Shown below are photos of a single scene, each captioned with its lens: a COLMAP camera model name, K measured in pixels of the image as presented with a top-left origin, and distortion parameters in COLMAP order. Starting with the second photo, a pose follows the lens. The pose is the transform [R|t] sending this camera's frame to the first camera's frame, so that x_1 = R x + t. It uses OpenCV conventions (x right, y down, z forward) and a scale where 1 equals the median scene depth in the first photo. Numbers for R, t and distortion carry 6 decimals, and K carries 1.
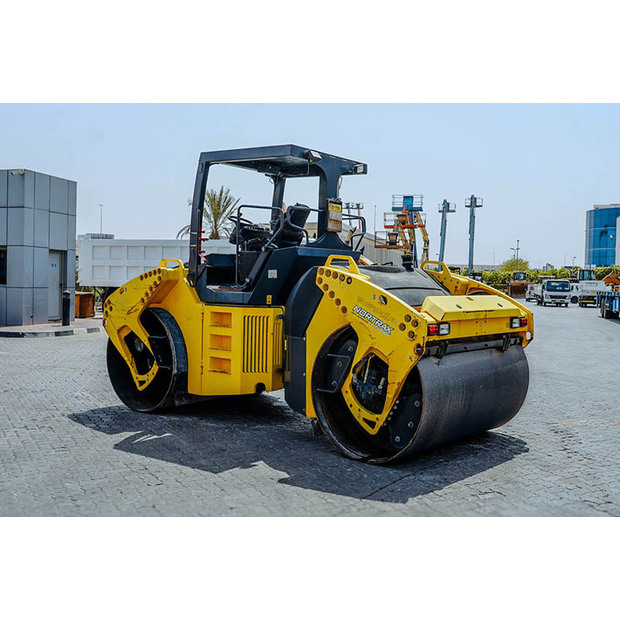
lens RADIAL K [[755.5, 0, 309.7], [0, 755.5, 309.1], [0, 0, 1]] dist [-0.166209, 0.000000]
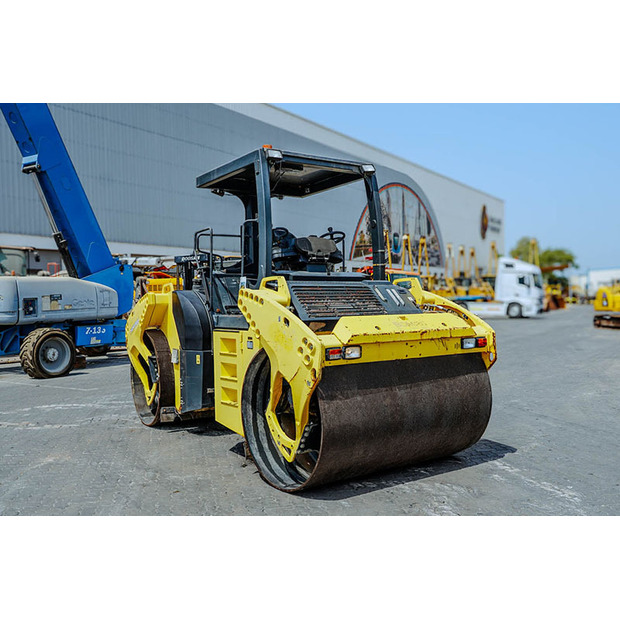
lens RADIAL K [[755.5, 0, 311.6], [0, 755.5, 310.7], [0, 0, 1]] dist [-0.166209, 0.000000]
pose [[0.973768, -0.015955, -0.226983, 0.330208], [0.013749, 0.999842, -0.011299, -0.014729], [0.227127, 0.007882, 0.973833, 0.069812]]
